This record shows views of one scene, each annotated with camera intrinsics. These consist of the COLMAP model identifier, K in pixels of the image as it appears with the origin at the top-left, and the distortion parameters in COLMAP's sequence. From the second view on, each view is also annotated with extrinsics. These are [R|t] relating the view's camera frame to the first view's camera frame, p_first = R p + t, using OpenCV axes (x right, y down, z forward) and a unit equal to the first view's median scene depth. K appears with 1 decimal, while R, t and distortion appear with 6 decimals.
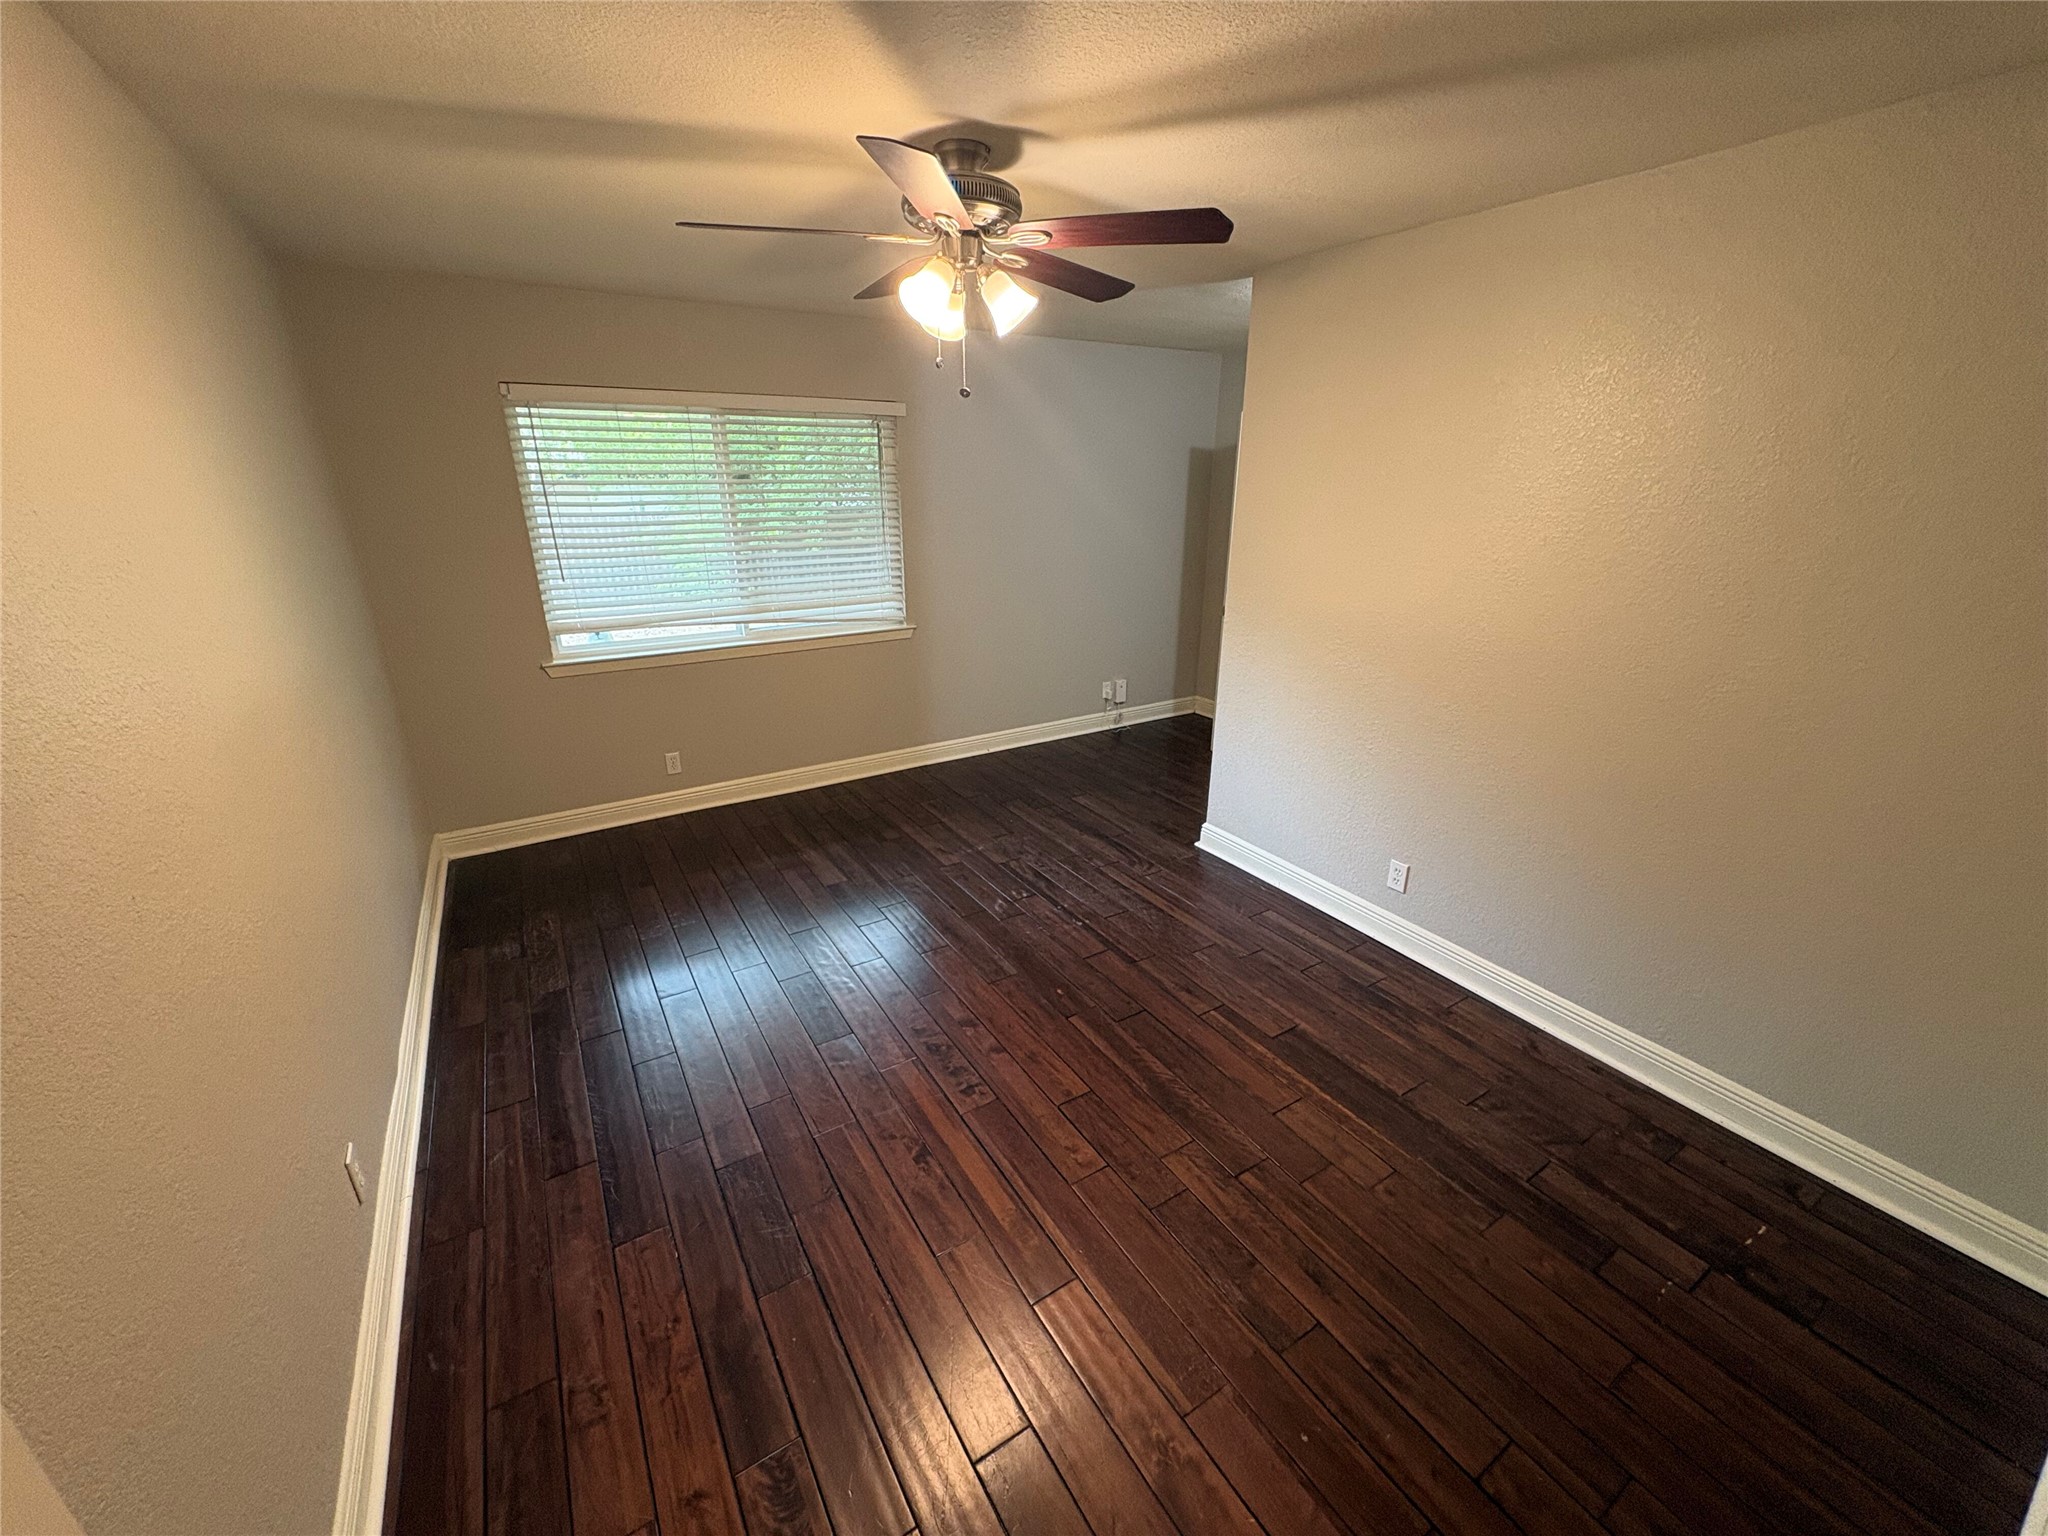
lens RADIAL K [[812.5, 0, 1039.1], [0, 812.5, 776.7], [0, 0, 1]] dist [0.001053, 0.000144]
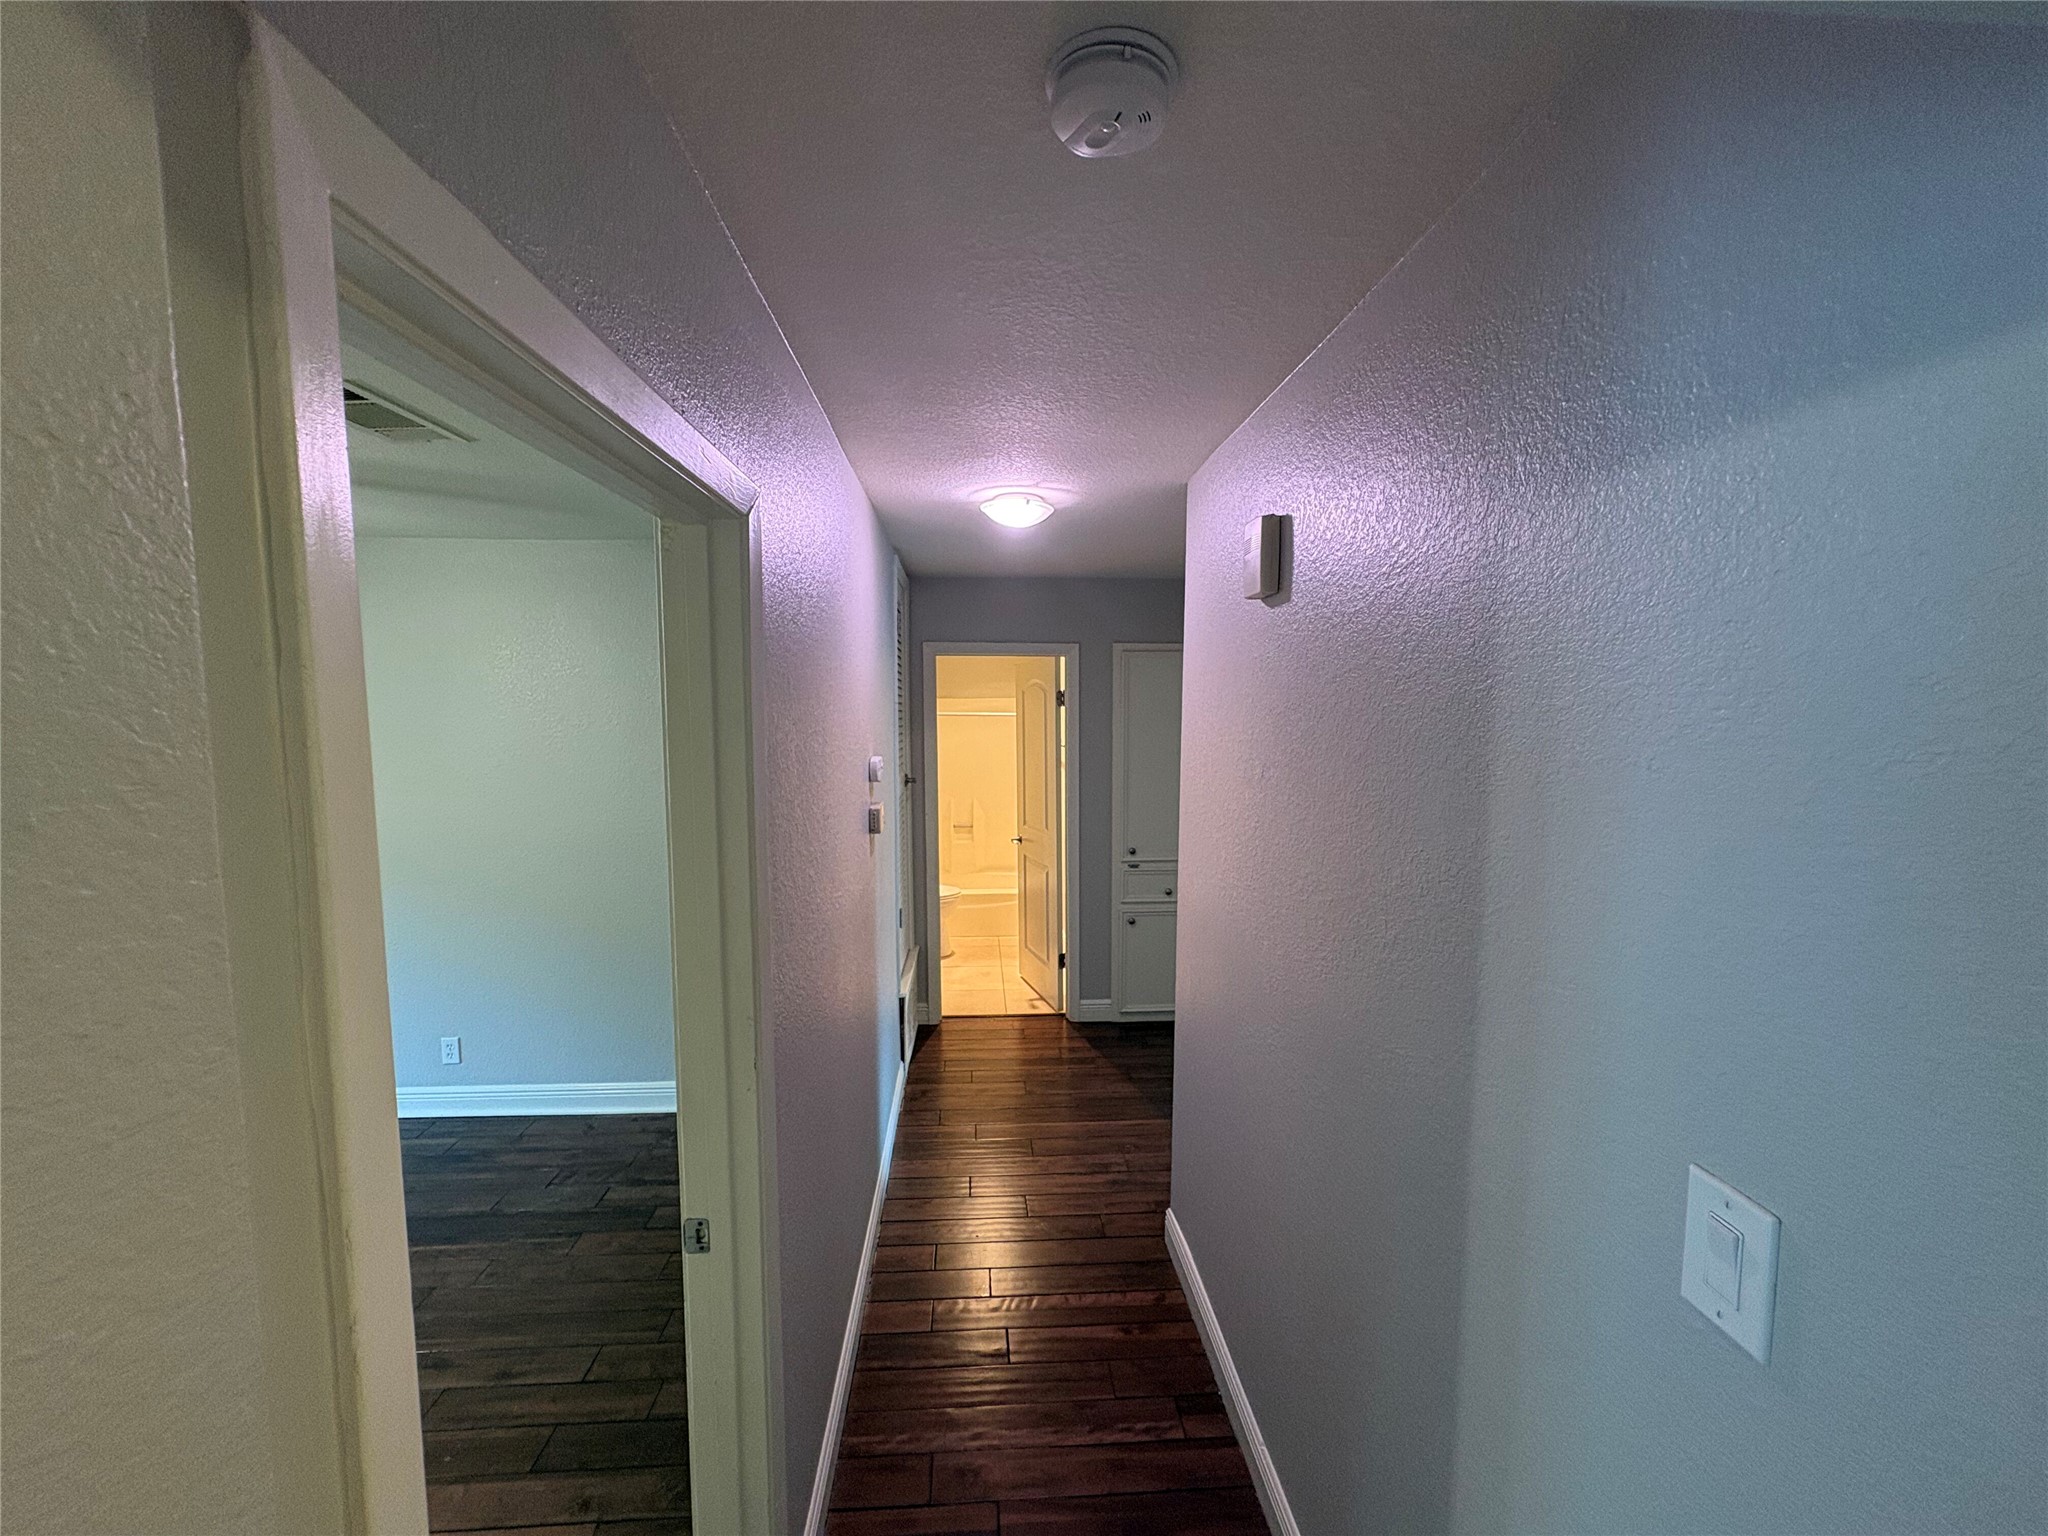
lens RADIAL K [[812.5, 0, 1022.6], [0, 812.5, 766.6], [0, 0, 1]] dist [0.001053, 0.000144]
pose [[0.493307, -0.075862, 0.866541, -0.121553], [0.310263, 0.946011, -0.093808, 0.099005], [-0.812641, 0.315132, 0.490211, -0.336883]]
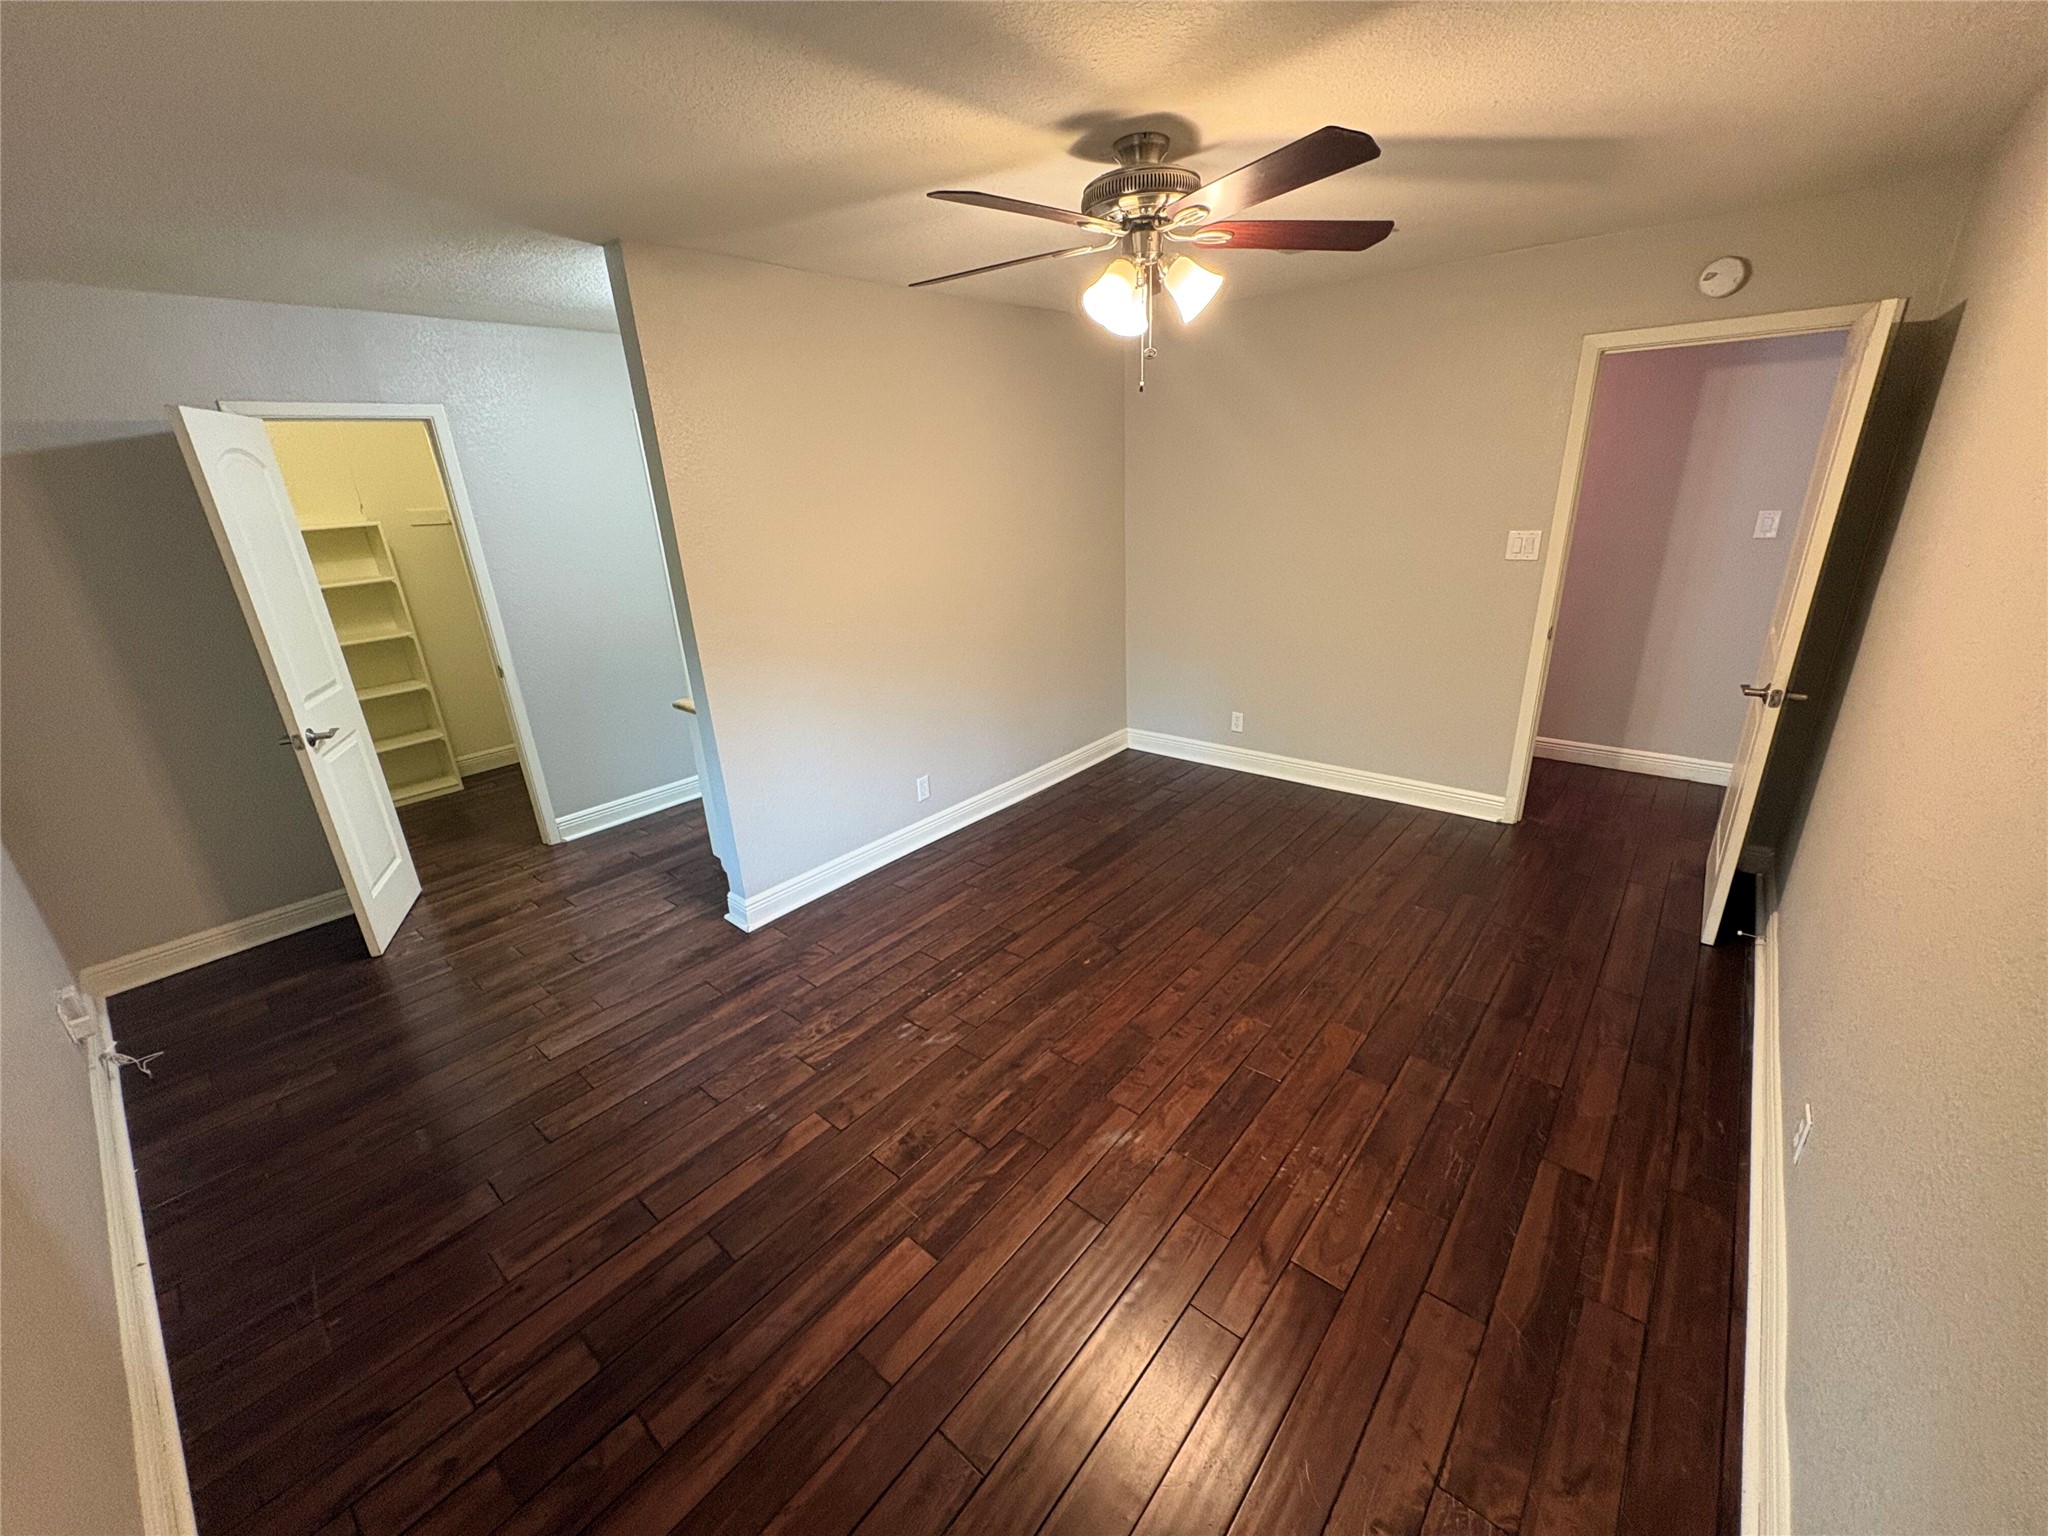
lens RADIAL K [[812.5, 0, 1035.6], [0, 812.5, 763.5], [0, 0, 1]] dist [0.001053, 0.000144]
pose [[-0.301856, -0.312867, 0.900554, -0.780671], [0.376263, 0.828837, 0.414071, -0.386037], [-0.875962, 0.463835, -0.132469, 1.035967]]
